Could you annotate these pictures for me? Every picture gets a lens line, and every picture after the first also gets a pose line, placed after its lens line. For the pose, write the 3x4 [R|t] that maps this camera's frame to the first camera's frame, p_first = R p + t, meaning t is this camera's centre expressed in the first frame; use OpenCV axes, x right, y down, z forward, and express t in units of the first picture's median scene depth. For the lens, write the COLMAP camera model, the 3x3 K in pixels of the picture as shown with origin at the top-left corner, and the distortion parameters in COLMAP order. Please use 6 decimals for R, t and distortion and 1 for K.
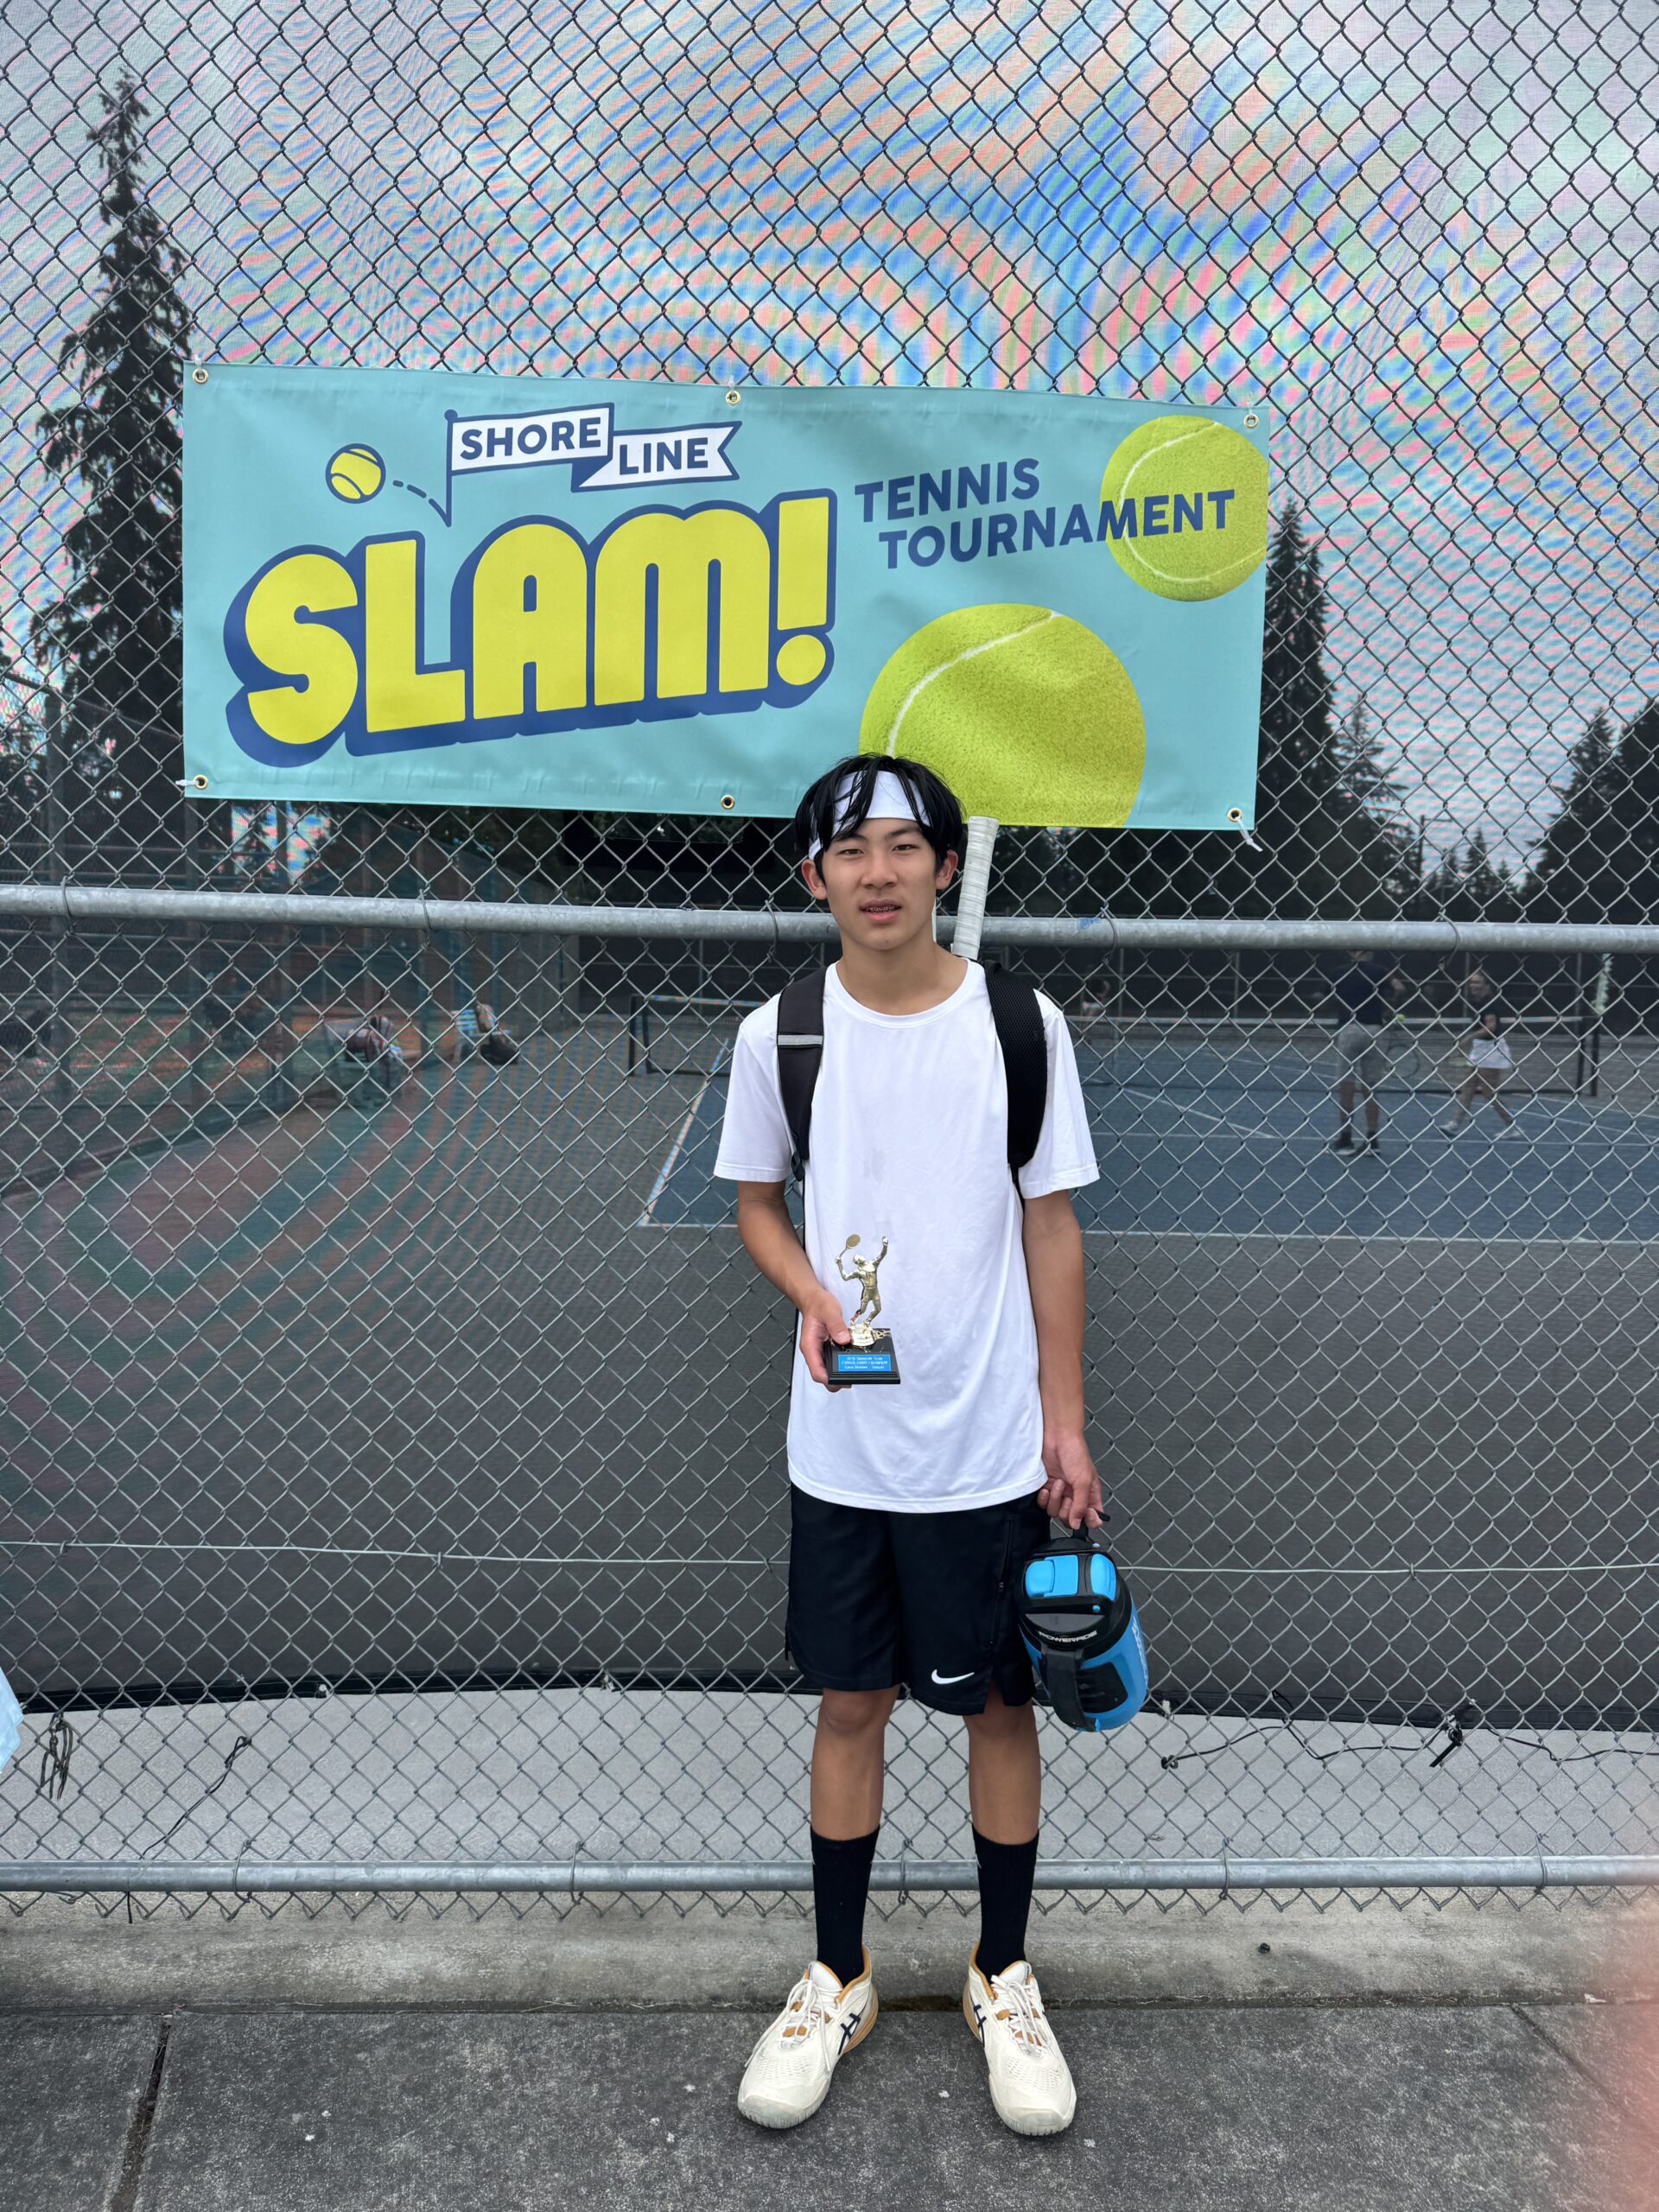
lens RADIAL K [[1558.5, 0, 843.2], [0, 1558.5, 1106.3], [0, 0, 1]] dist [-0.002504, -0.004155]
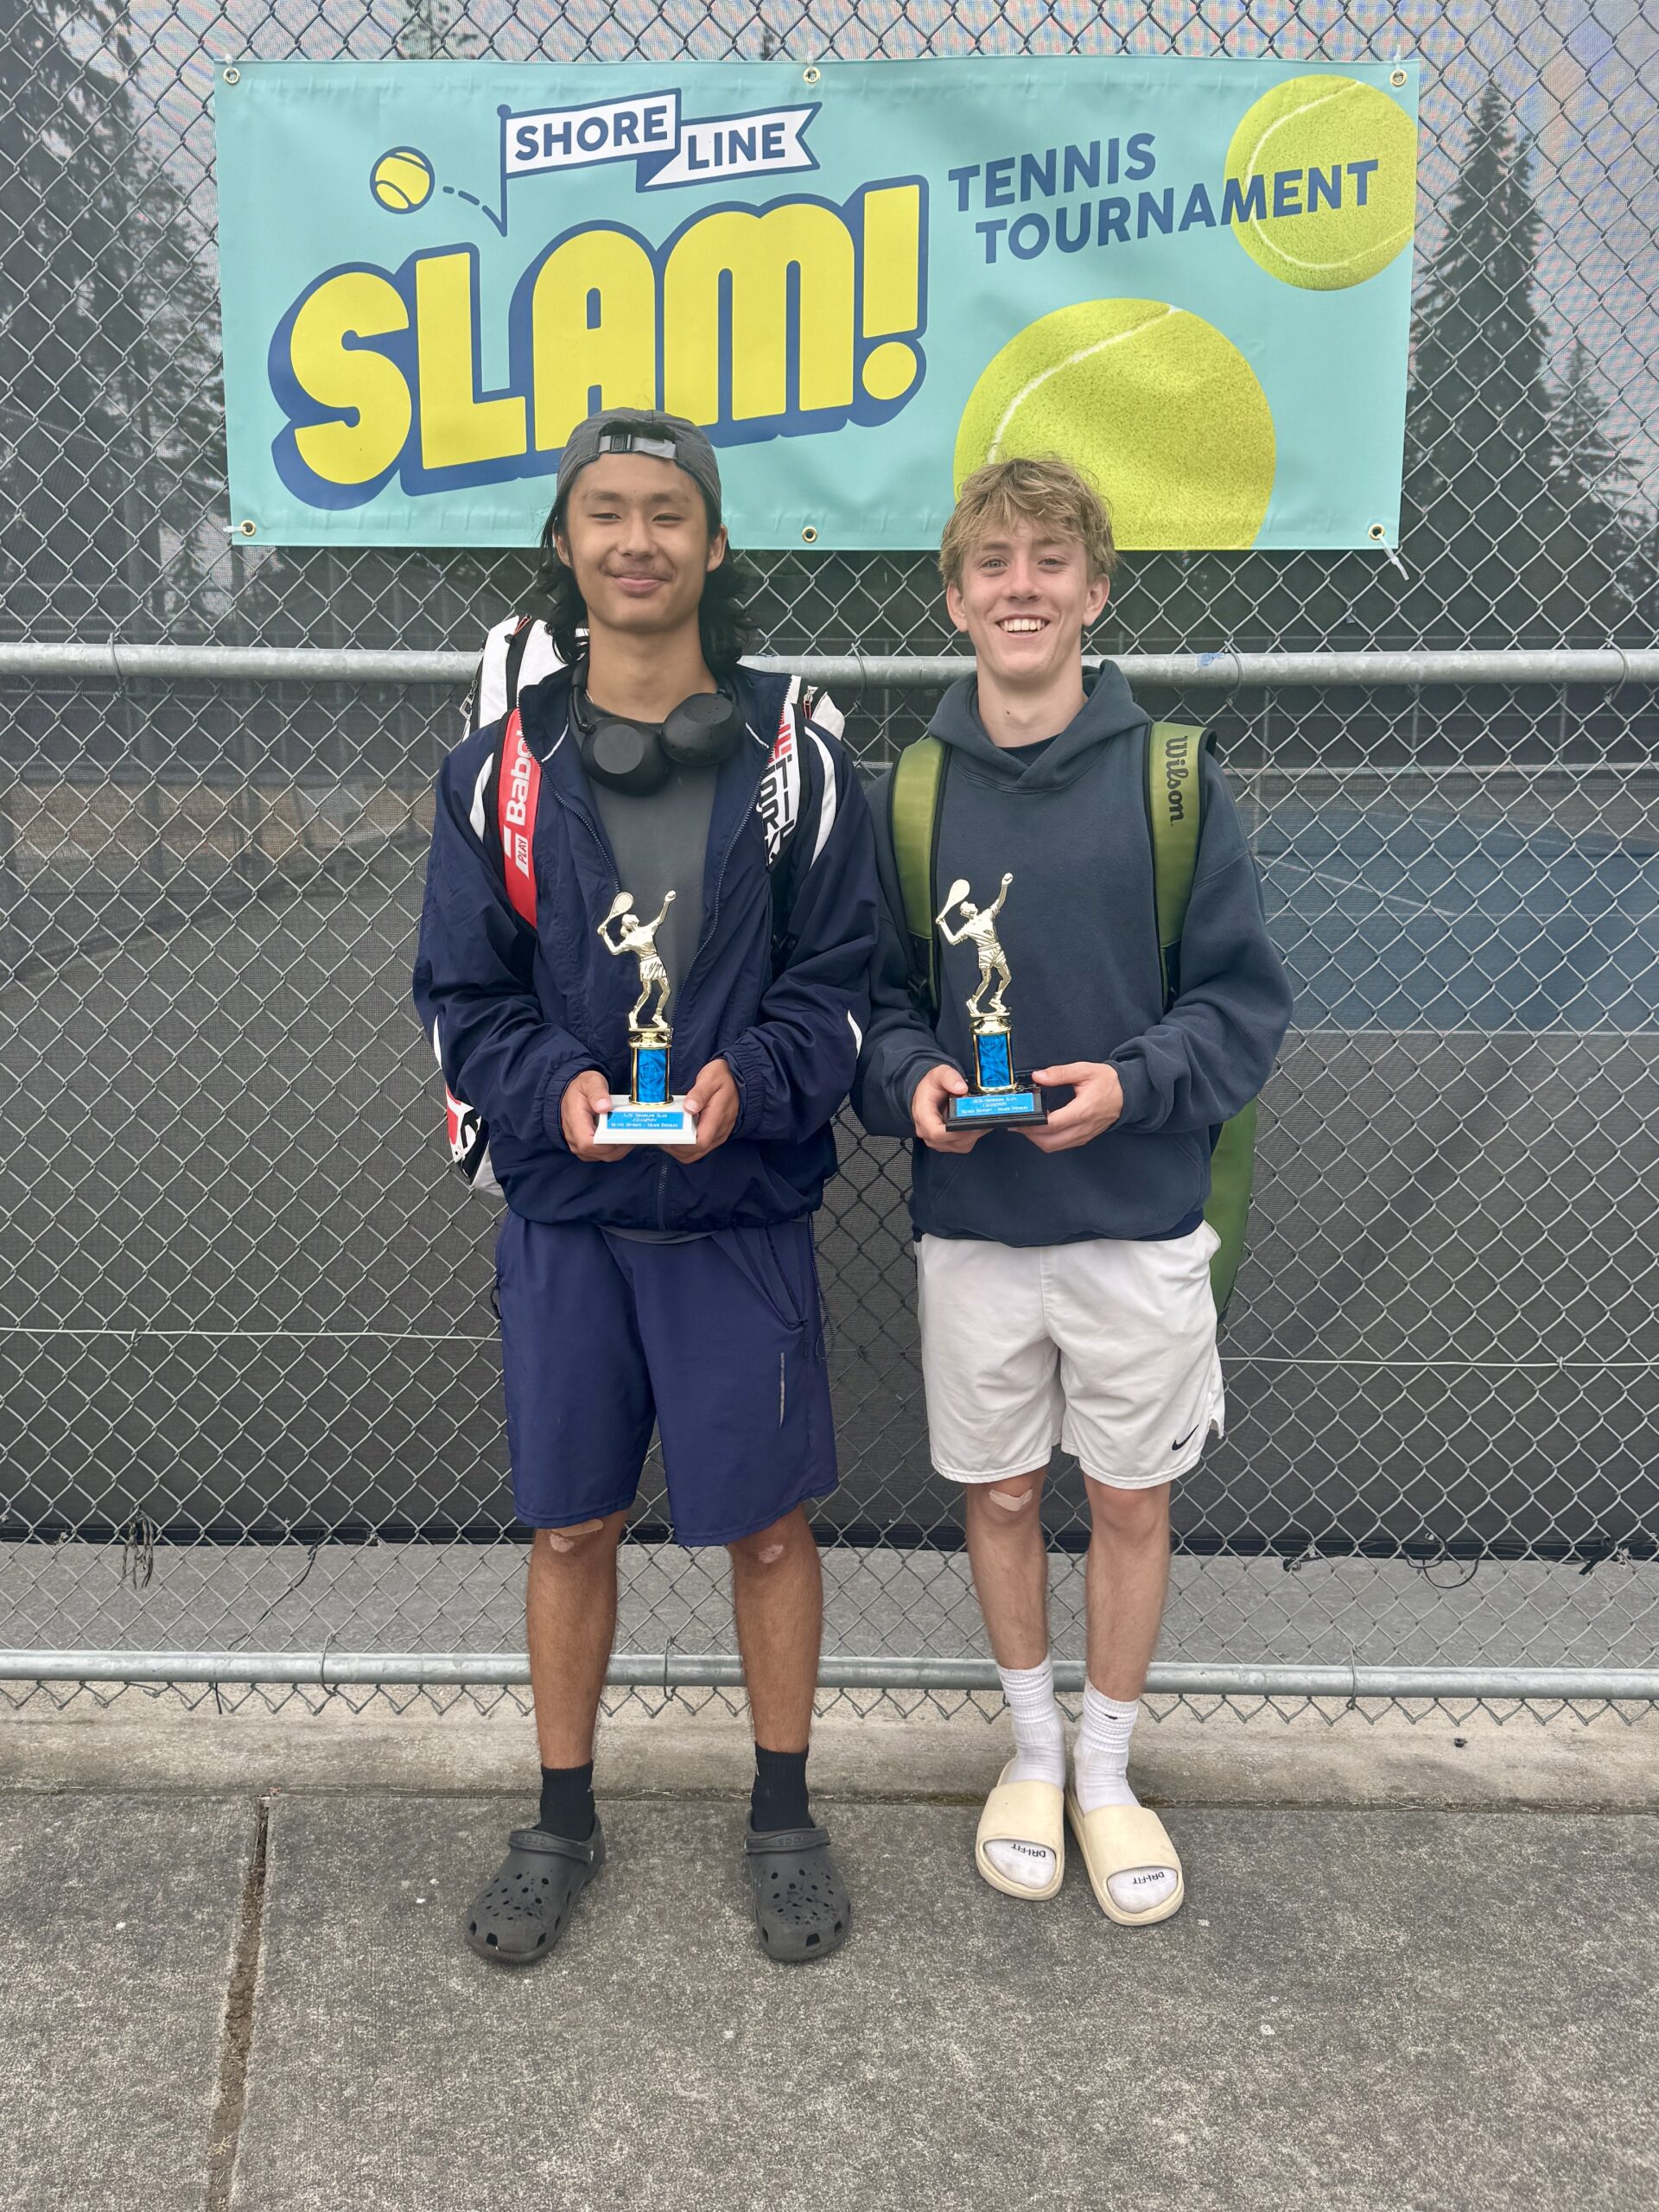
lens RADIAL K [[1926.7, 0, 791.0], [0, 1926.7, 1060.8], [0, 0, 1]] dist [0.001007, -0.007567]
pose [[0.997907, -0.008867, -0.064047, -0.016537], [0.014555, 0.995934, 0.088902, 0.012128], [0.062999, -0.089649, 0.993979, -0.155859]]
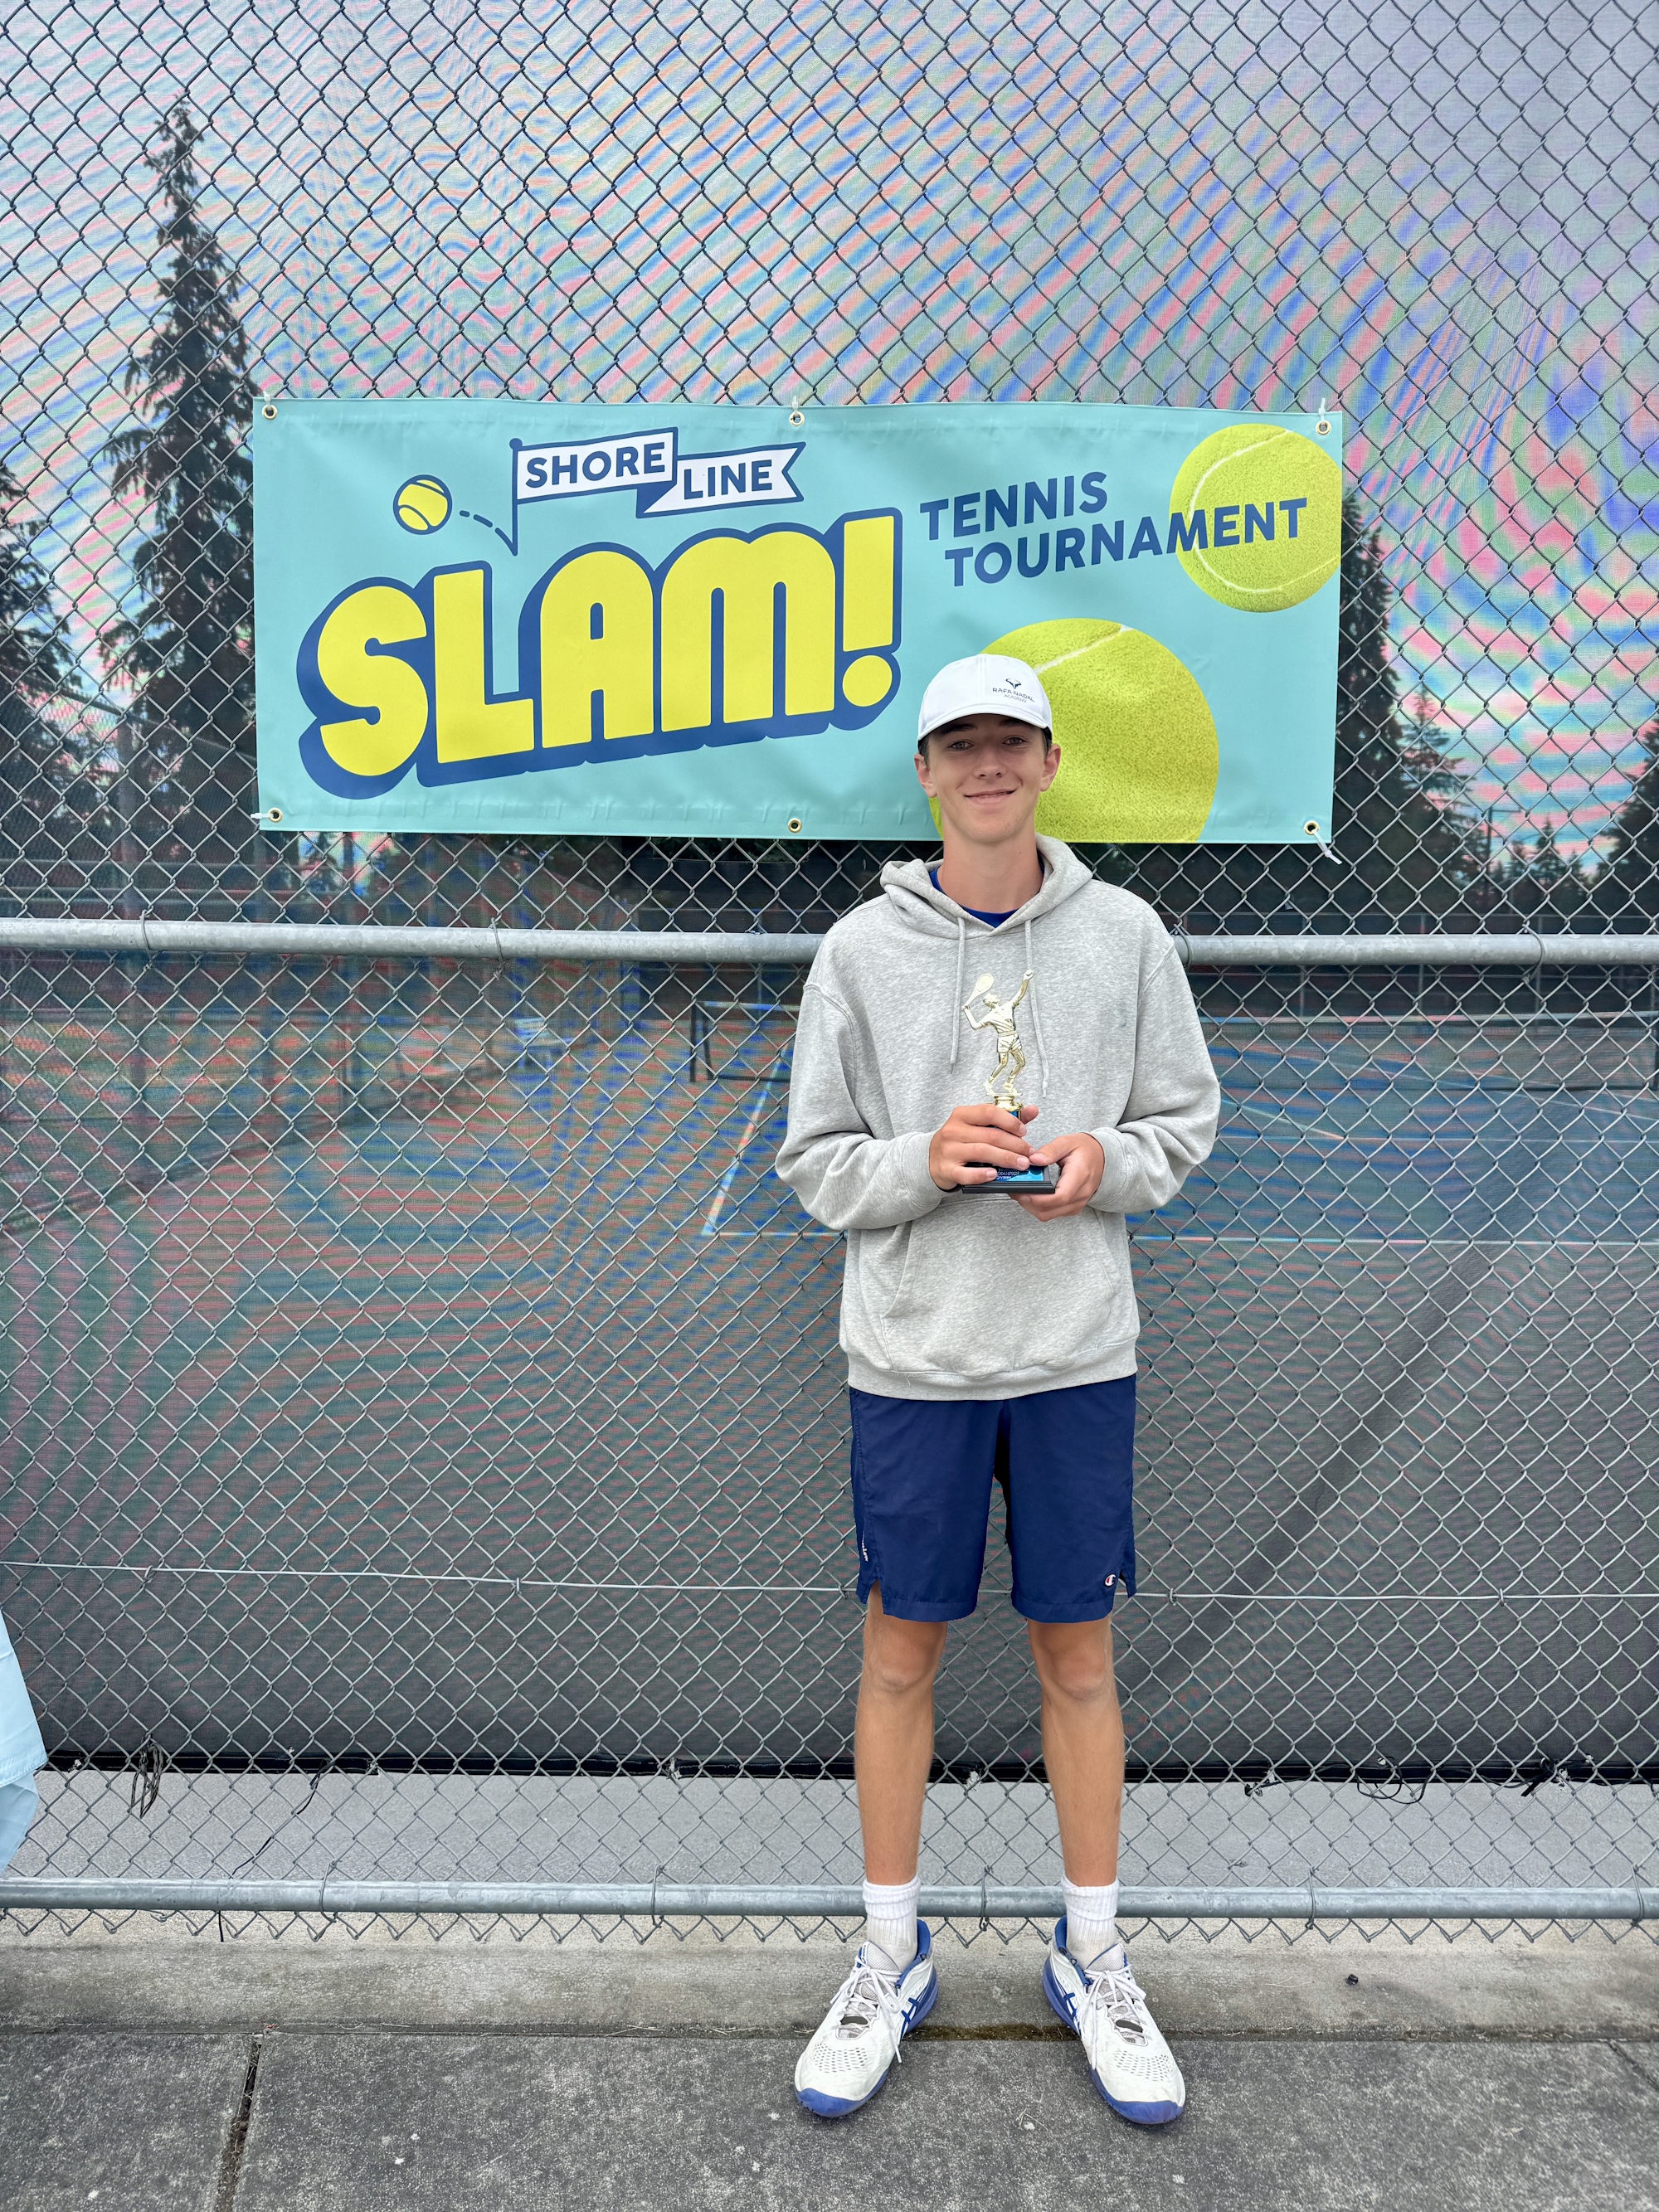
lens RADIAL K [[1558.8, 0, 836.4], [0, 1558.8, 1114.3], [0, 0, 1]] dist [-0.003824, -0.003458]
pose [[0.999043, -0.011187, -0.042280, -0.008301], [0.011370, 0.999927, 0.004101, -0.014892], [0.042231, -0.004577, 0.999097, 0.006093]]
